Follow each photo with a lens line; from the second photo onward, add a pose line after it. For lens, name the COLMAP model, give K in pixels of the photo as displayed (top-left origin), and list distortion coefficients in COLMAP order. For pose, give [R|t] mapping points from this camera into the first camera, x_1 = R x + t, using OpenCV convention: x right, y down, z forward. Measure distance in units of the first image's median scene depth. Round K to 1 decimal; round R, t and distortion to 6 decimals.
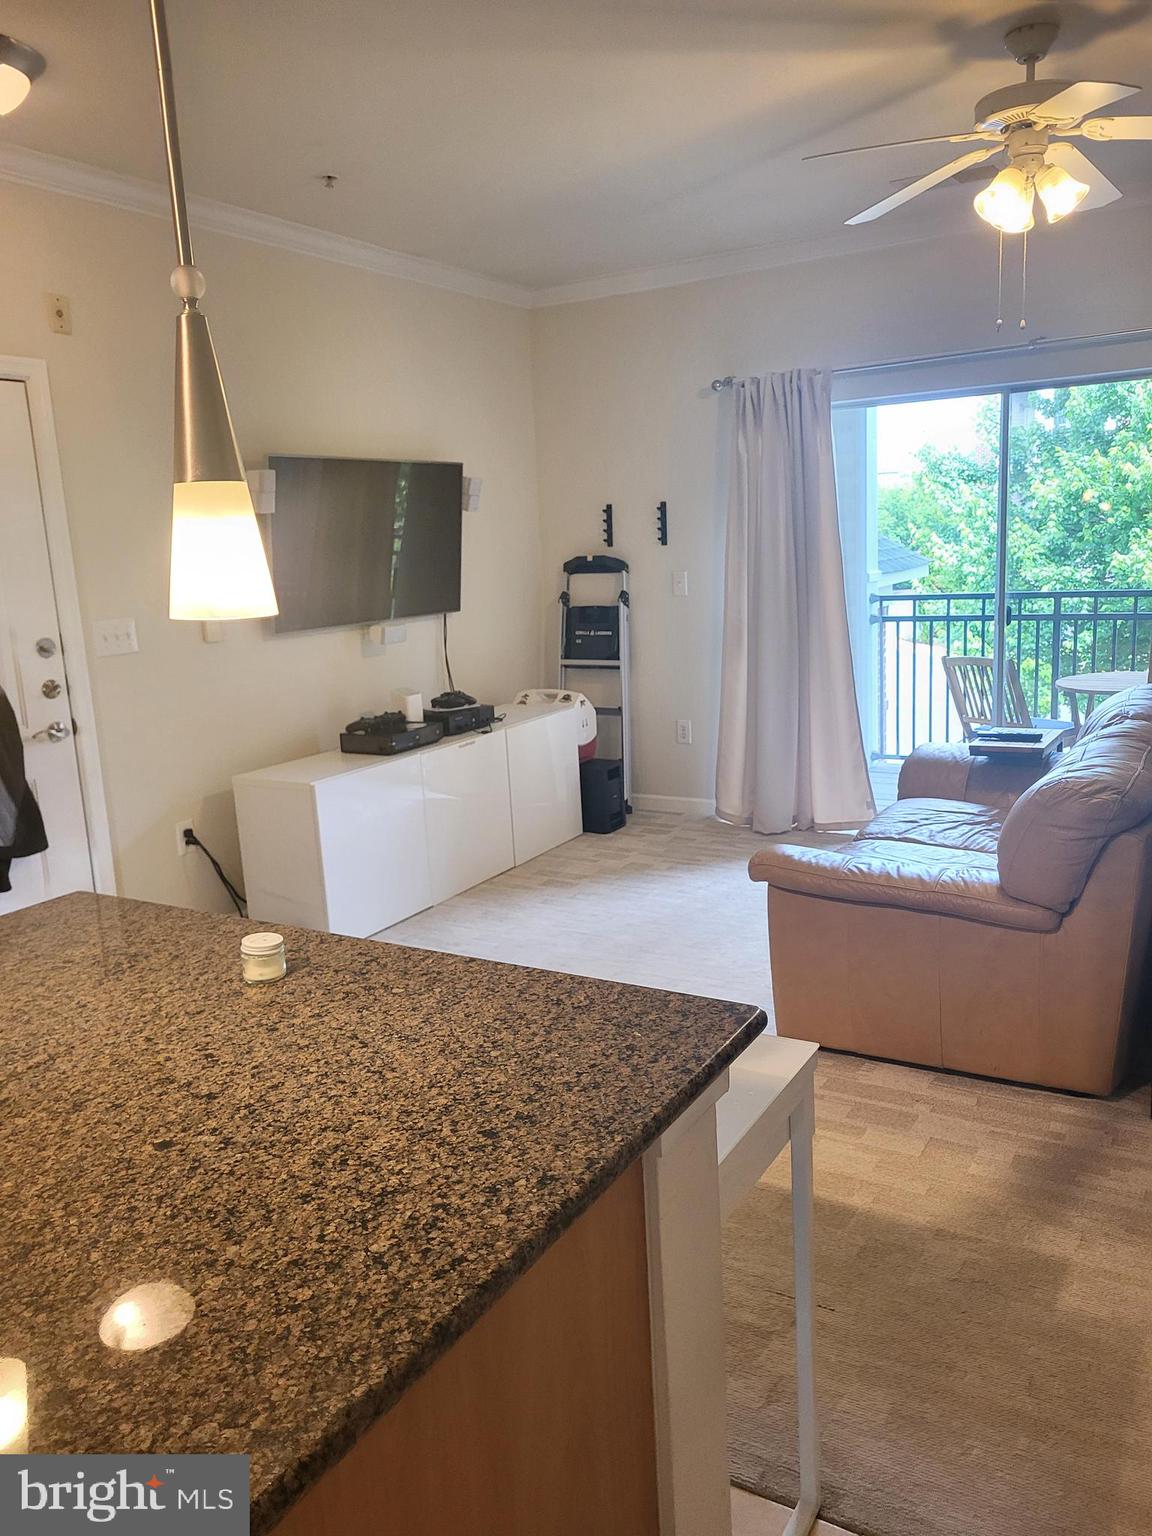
lens RADIAL K [[1164.5, 0, 584.4], [0, 1164.5, 762.8], [0, 0, 1]] dist [0.094124, -0.123854]
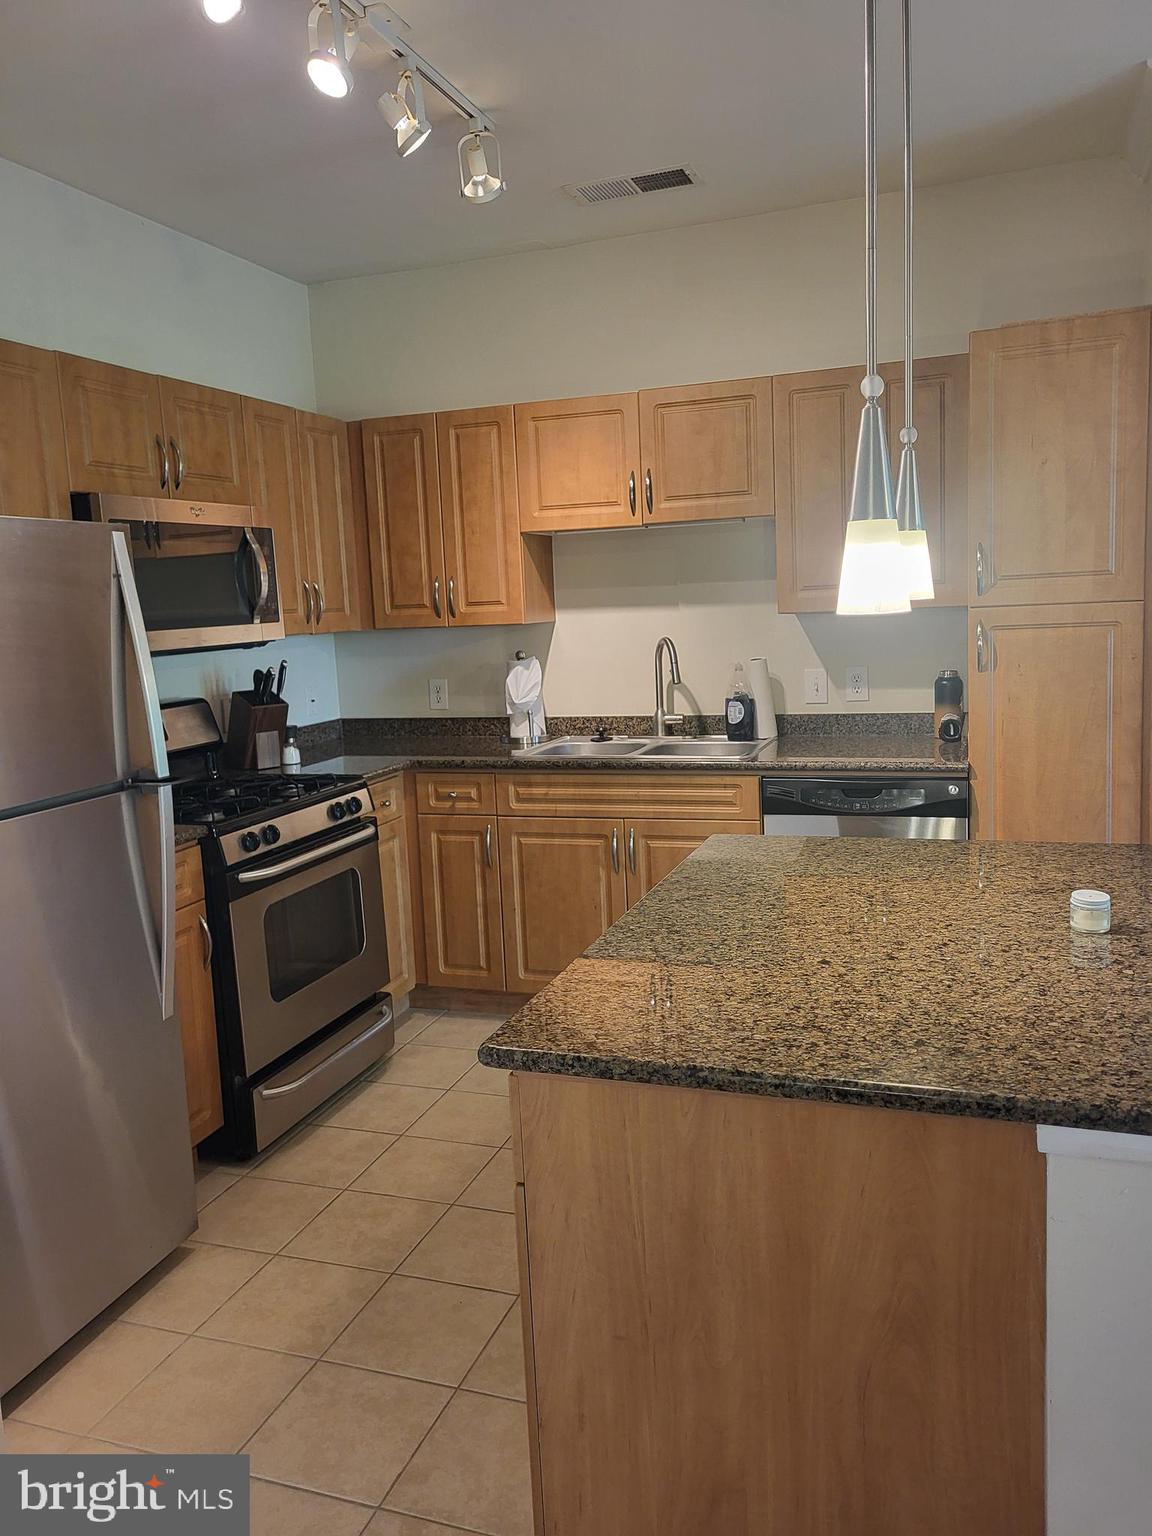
lens RADIAL K [[1162.7, 0, 577.5], [0, 1162.7, 750.0], [0, 0, 1]] dist [0.043335, -0.009092]
pose [[0.190001, 0.169427, -0.967054, 0.654905], [-0.149048, 0.978558, 0.142158, -0.069796], [0.970404, 0.117127, 0.211180, 0.237732]]
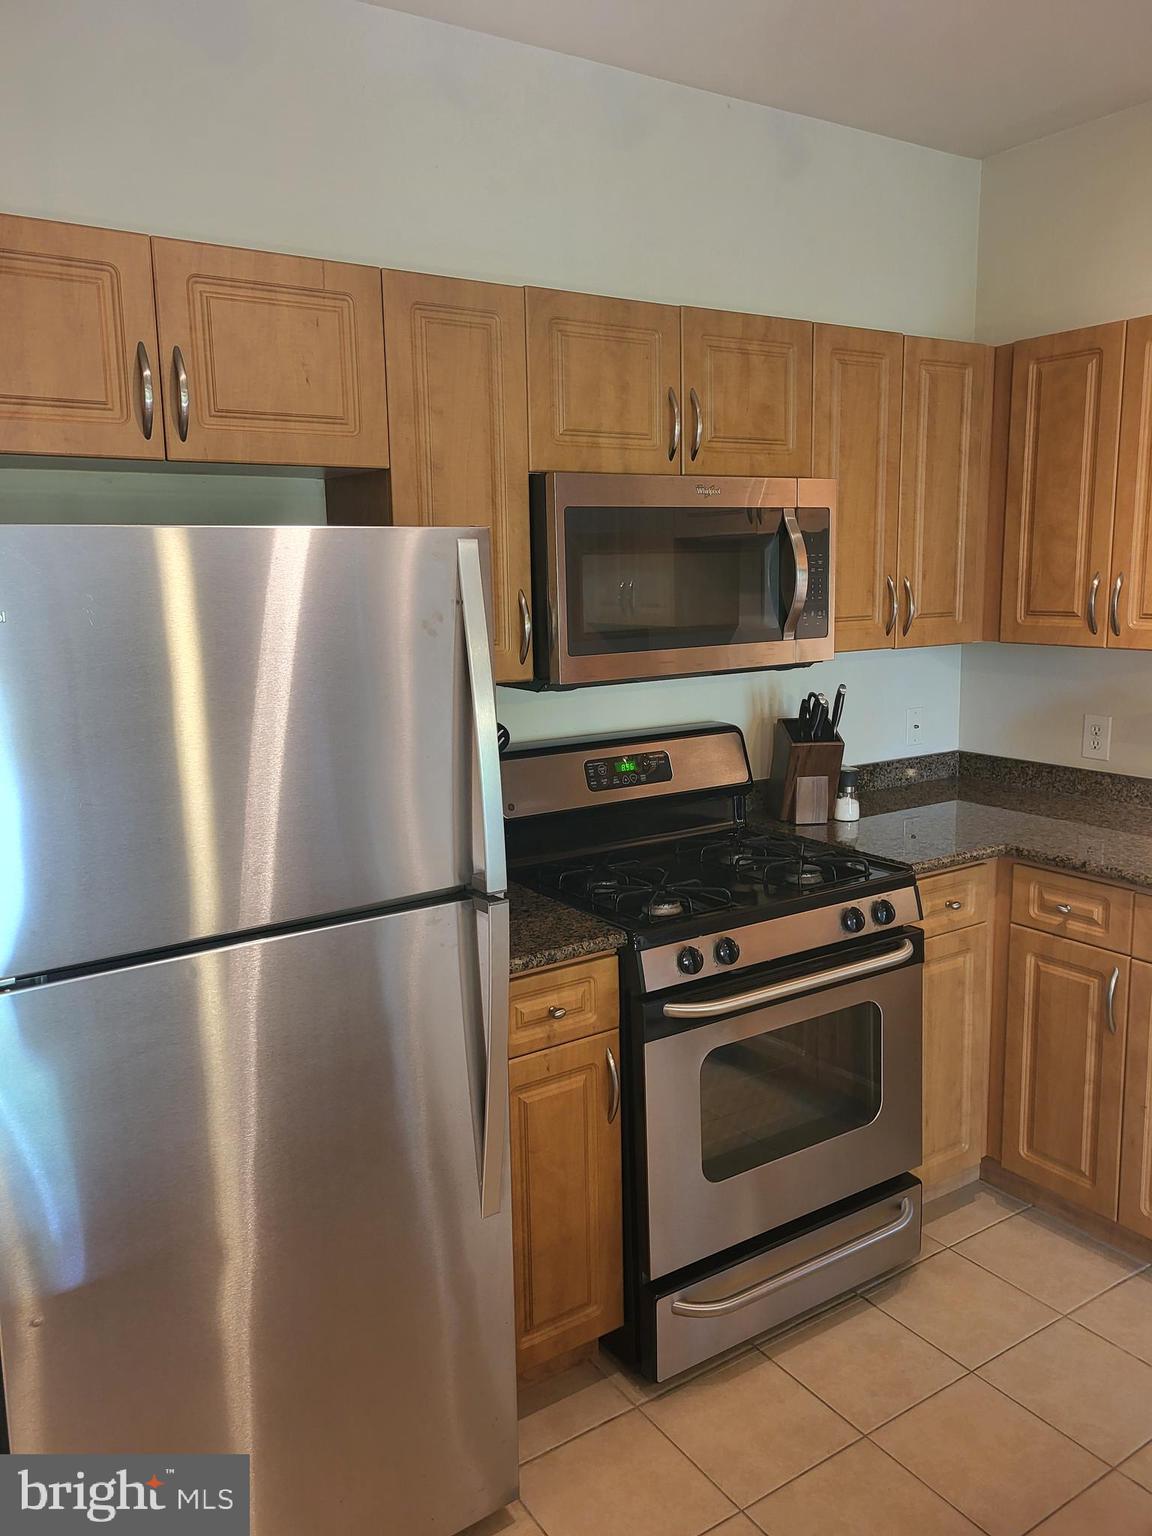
lens RADIAL K [[1162.7, 0, 577.5], [0, 1162.7, 750.0], [0, 0, 1]] dist [0.043335, -0.009092]
pose [[-0.439248, 0.197336, -0.876425, -0.040246], [-0.129763, 0.951409, 0.279254, -0.164120], [0.888945, 0.236389, -0.392298, 0.488173]]
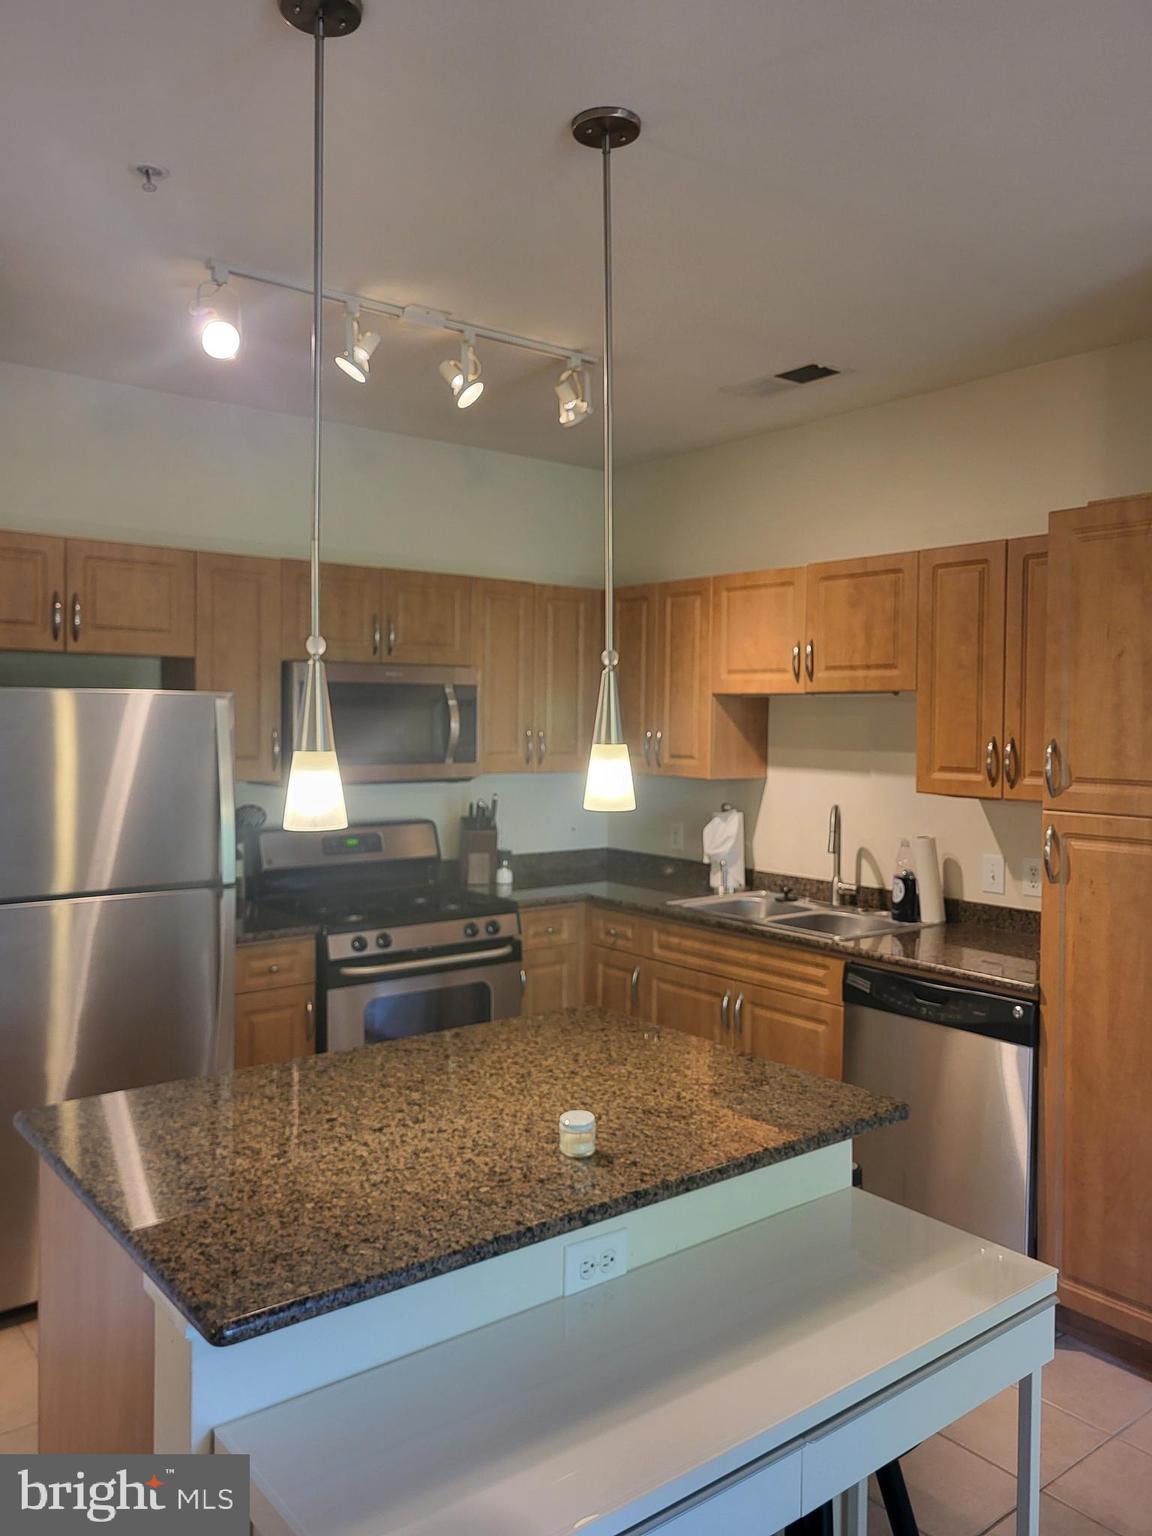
lens RADIAL K [[1172.9, 0, 572.6], [0, 1172.9, 747.9], [0, 0, 1]] dist [0.041022, -0.036341]
pose [[-0.363803, 0.070403, -0.928812, 0.733512], [-0.168023, 0.975823, 0.139778, -0.345354], [0.916196, 0.206914, -0.343178, 1.219870]]
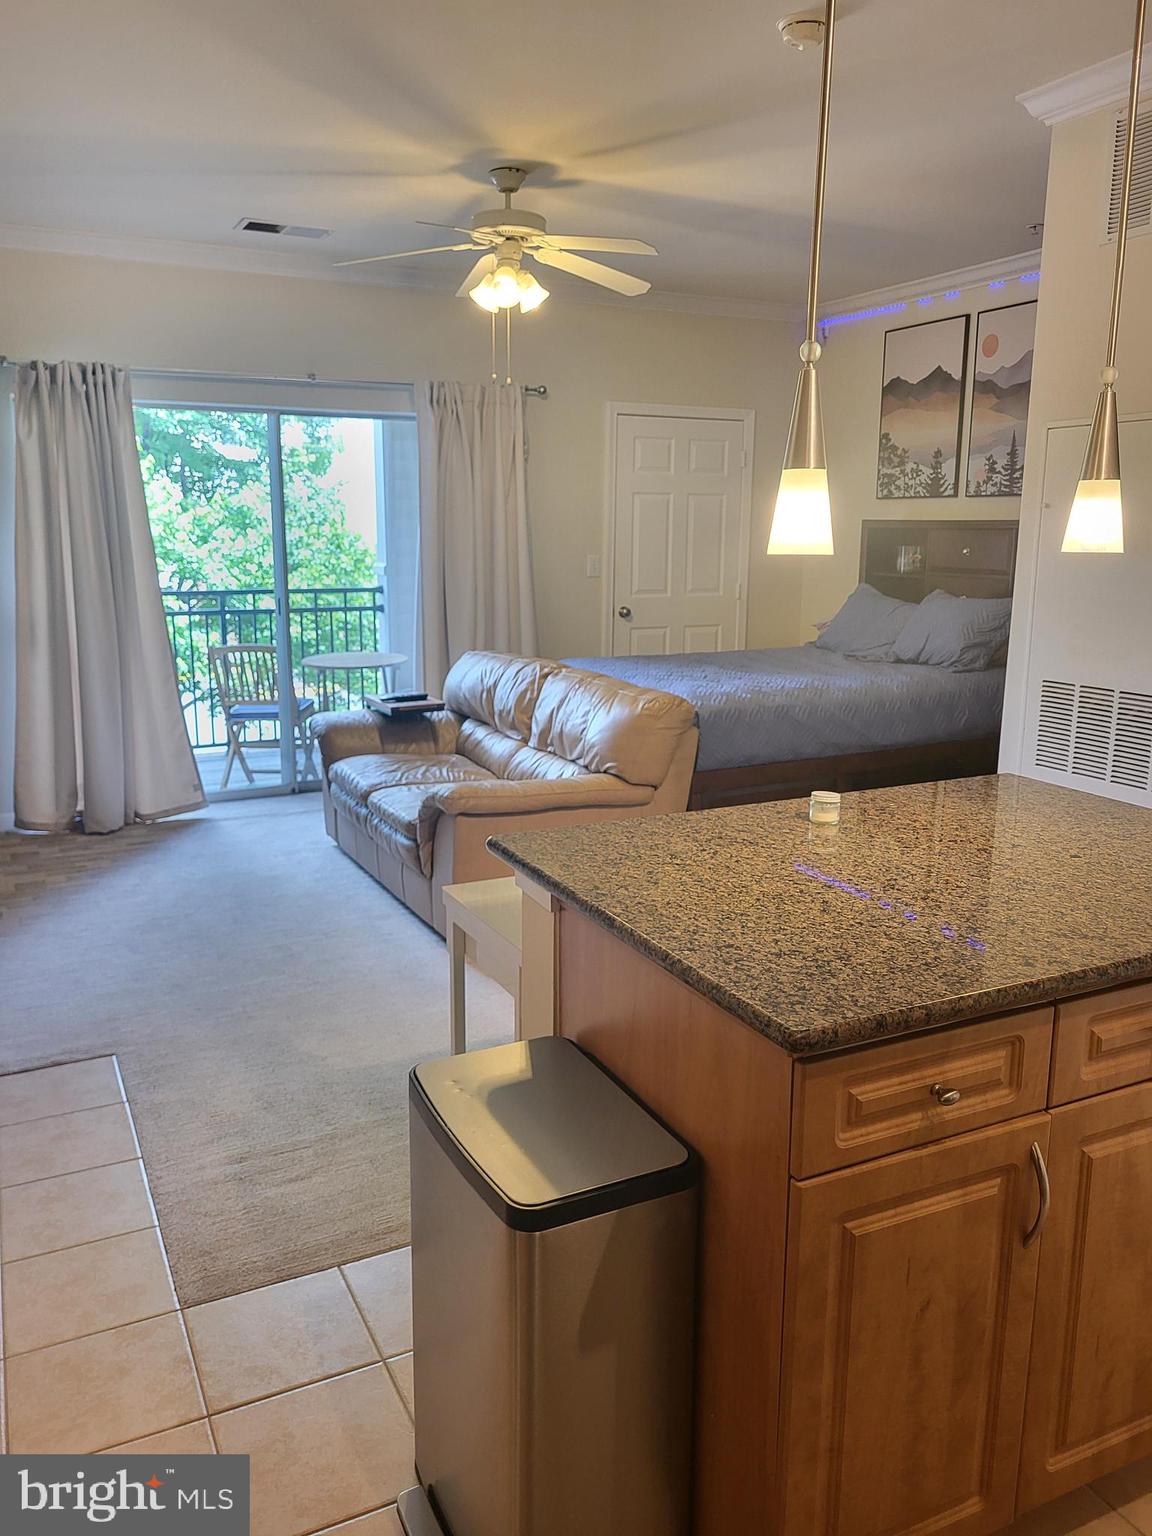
lens RADIAL K [[1162.7, 0, 577.5], [0, 1162.7, 750.0], [0, 0, 1]] dist [0.043335, -0.009092]
pose [[0.544159, -0.110375, 0.831690, -1.472109], [0.129907, 0.990438, 0.046447, -0.005813], [-0.828864, 0.082768, 0.553294, 0.430941]]
